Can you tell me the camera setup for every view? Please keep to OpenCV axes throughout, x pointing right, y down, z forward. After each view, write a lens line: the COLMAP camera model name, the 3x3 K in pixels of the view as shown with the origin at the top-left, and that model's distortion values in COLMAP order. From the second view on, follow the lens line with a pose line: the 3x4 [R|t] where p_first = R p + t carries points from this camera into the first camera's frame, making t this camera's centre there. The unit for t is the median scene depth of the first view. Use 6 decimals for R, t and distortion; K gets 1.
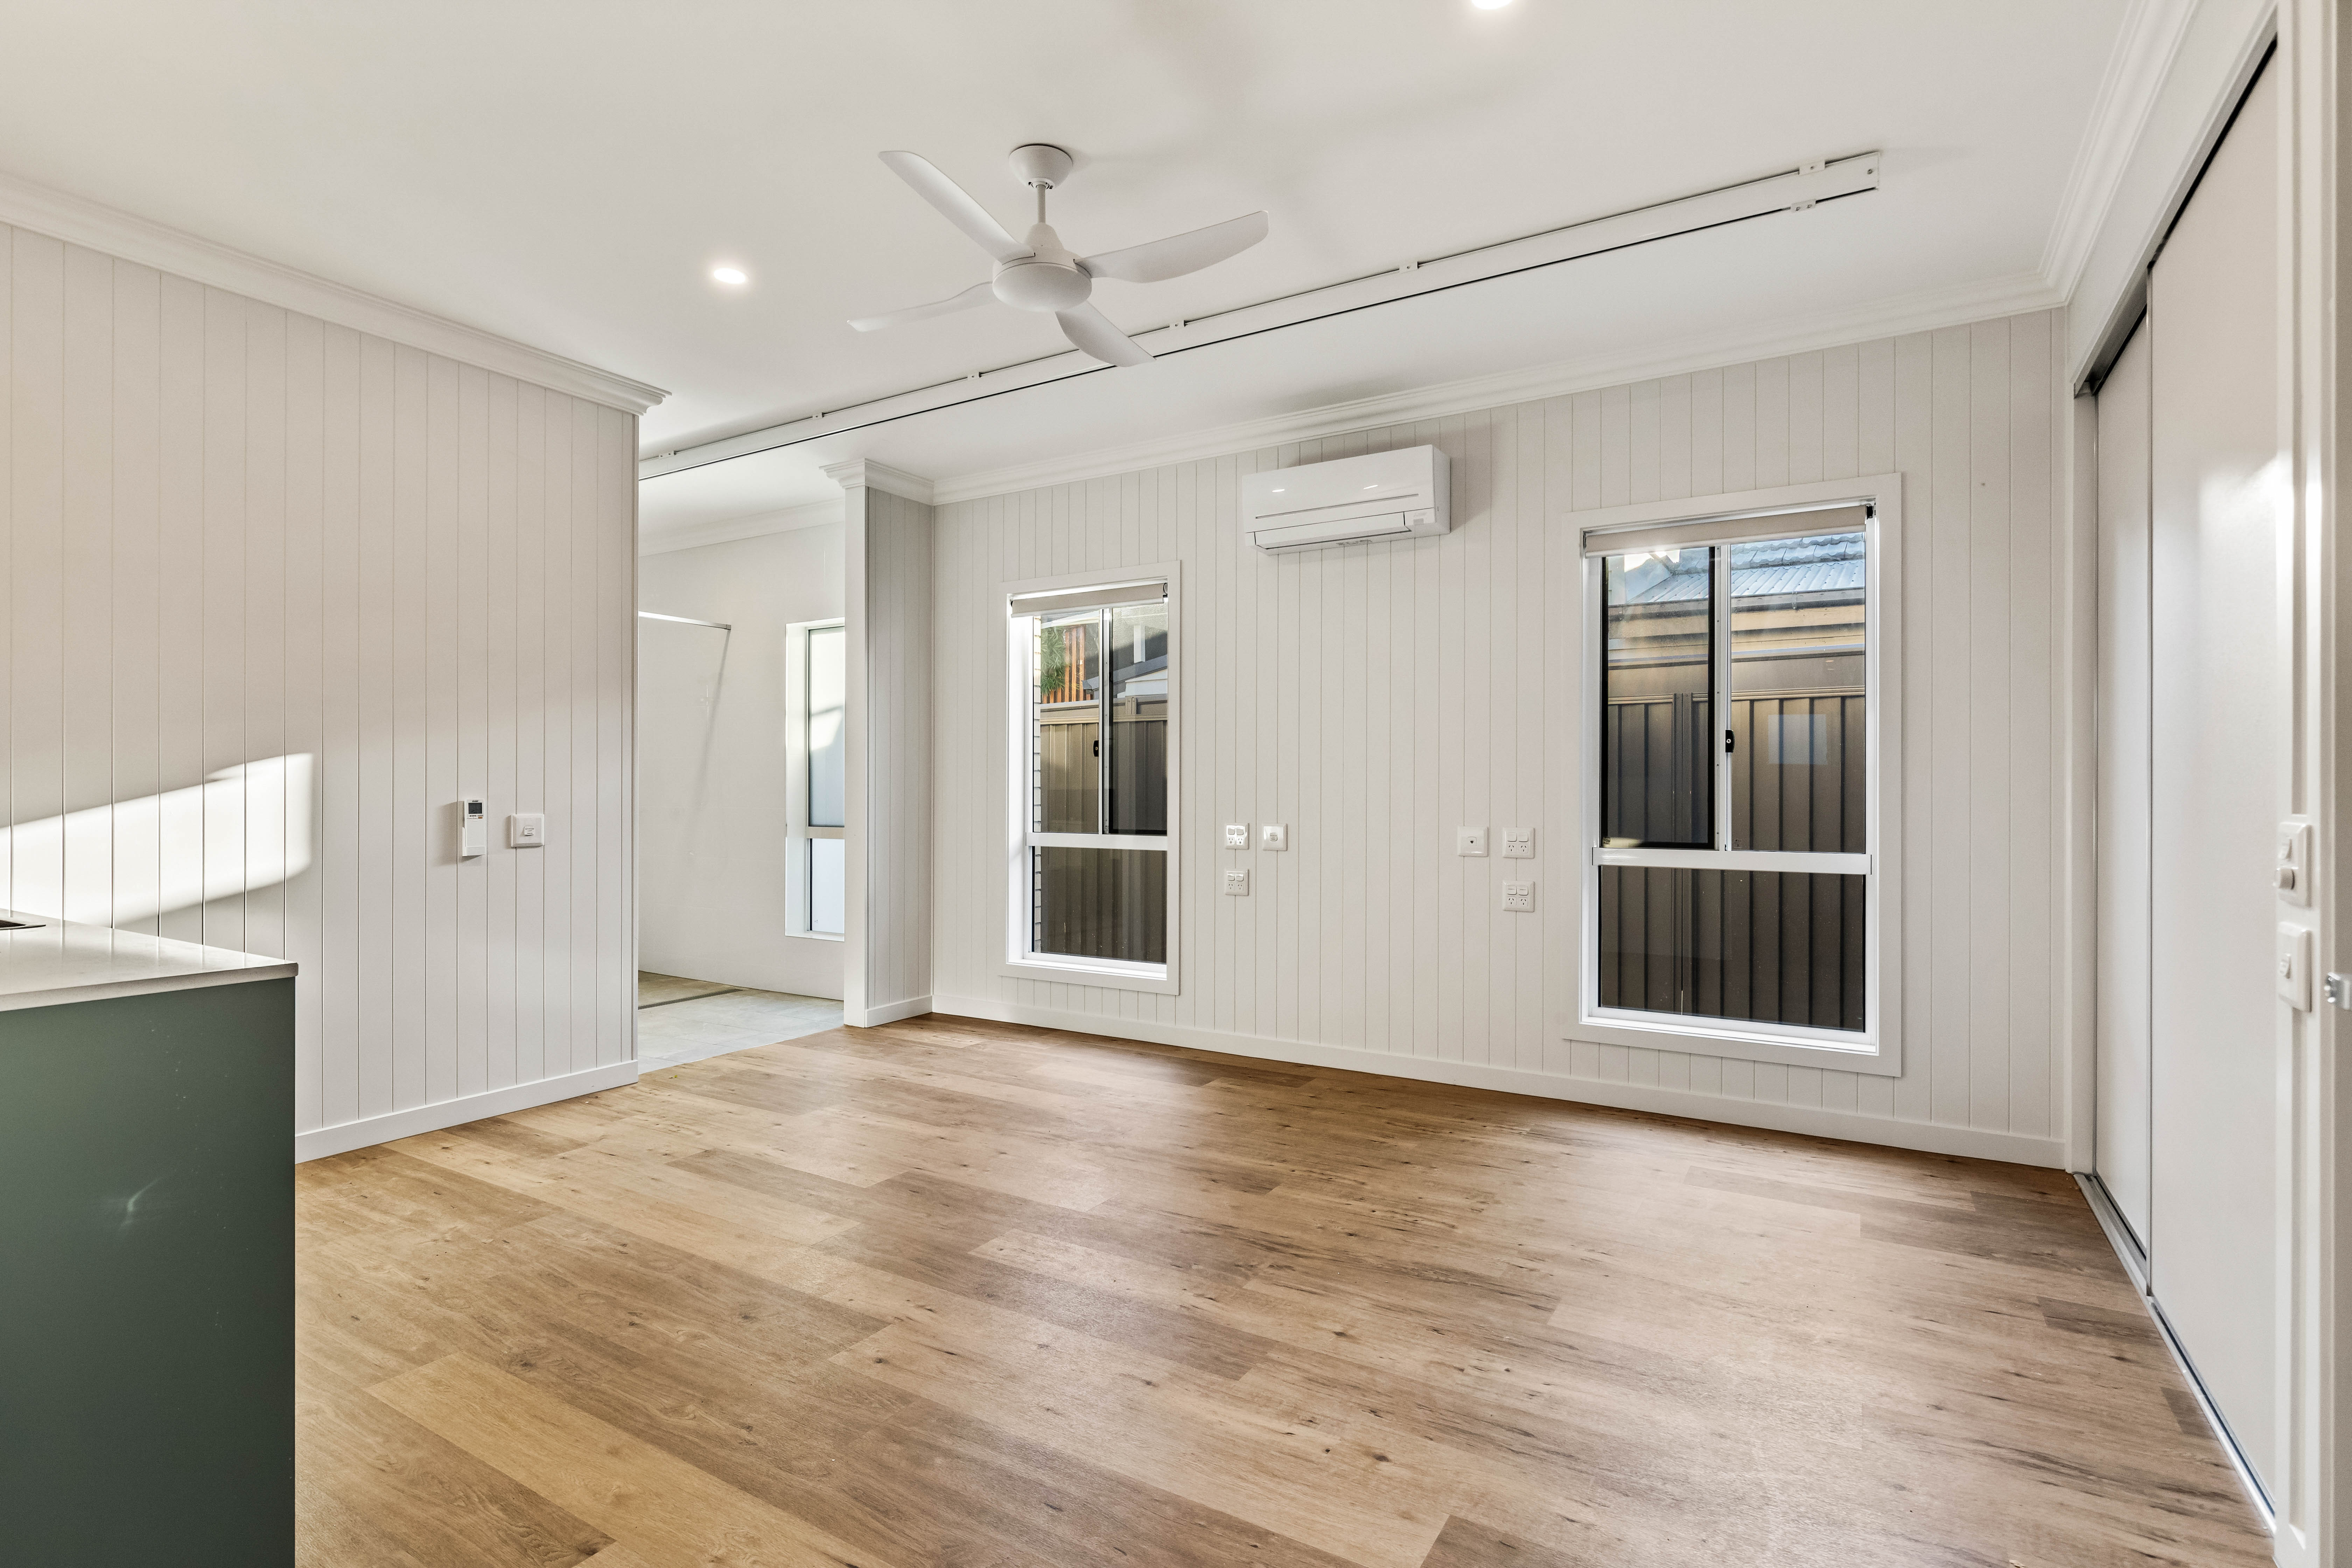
lens RADIAL K [[1086.8, 0, 1243.9], [0, 1086.8, 798.5], [0, 0, 1]] dist [0.000424, 0.000012]
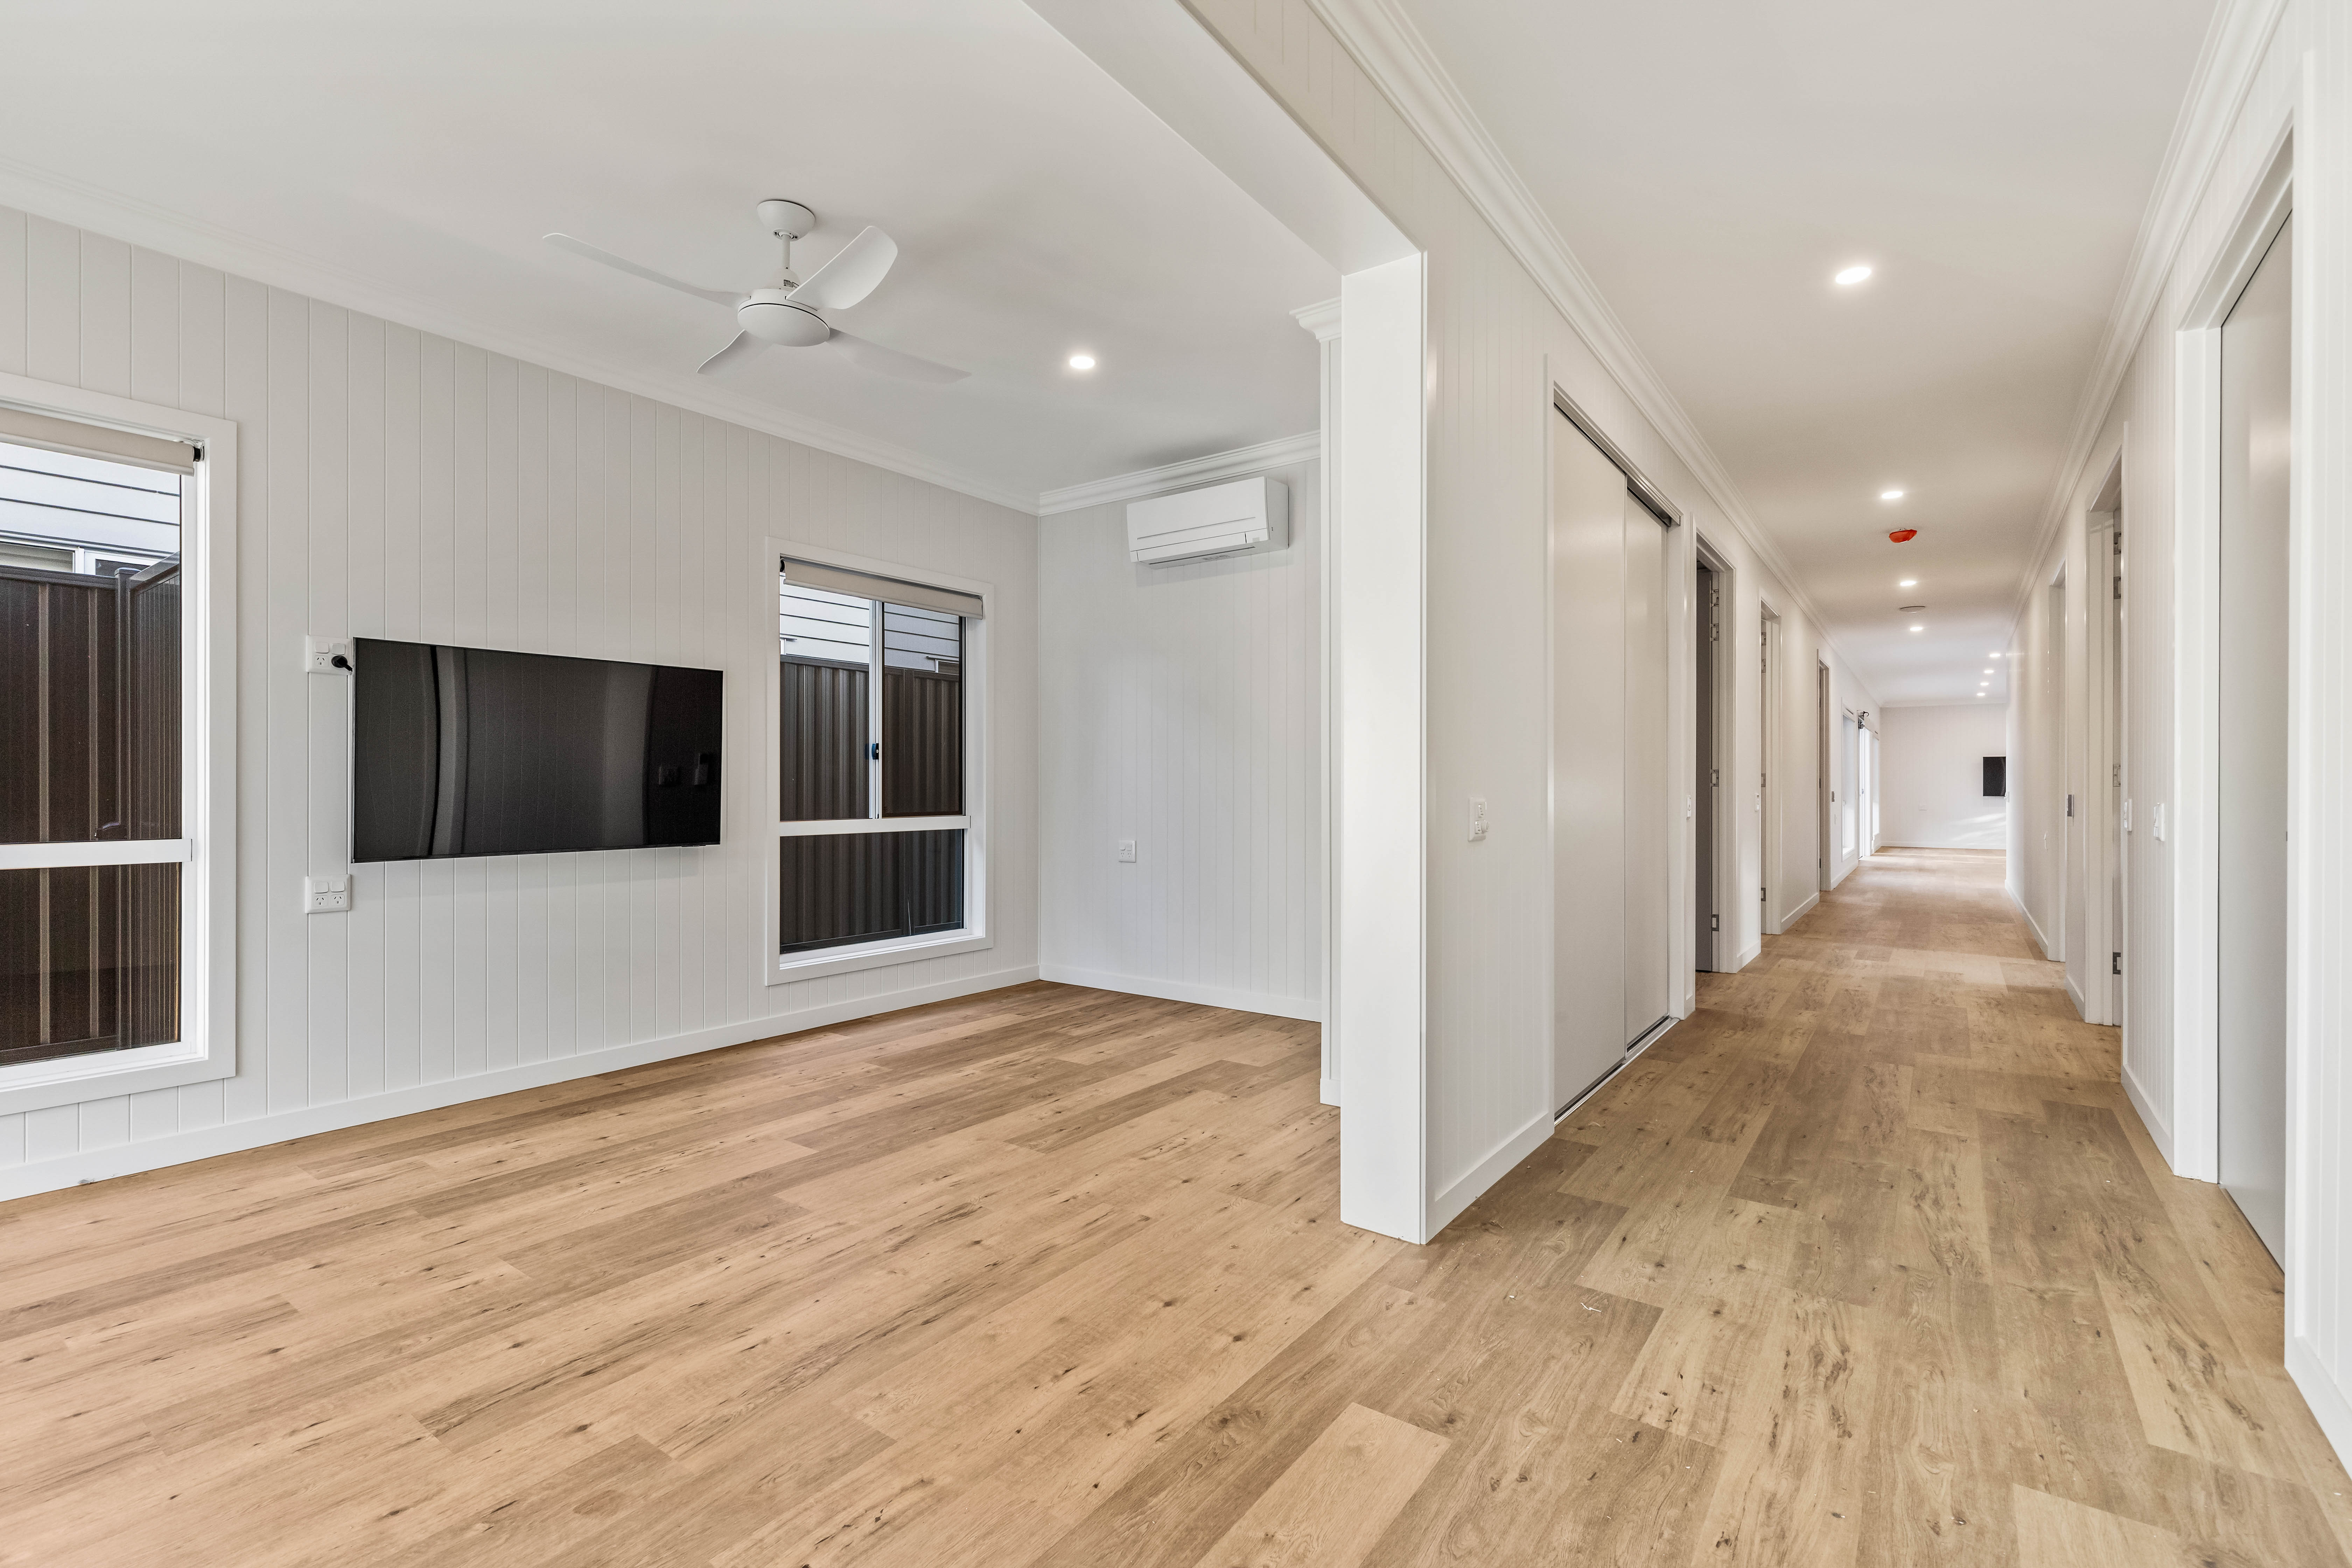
lens RADIAL K [[1050.9, 0, 1176.0], [0, 1050.9, 784.0], [0, 0, 1]] dist [0.000340, -0.000093]
pose [[0.116691, -0.004819, 0.993157, -0.905056], [-0.002898, 0.999982, 0.005192, -0.003896], [-0.993164, -0.003484, 0.116675, 0.508317]]
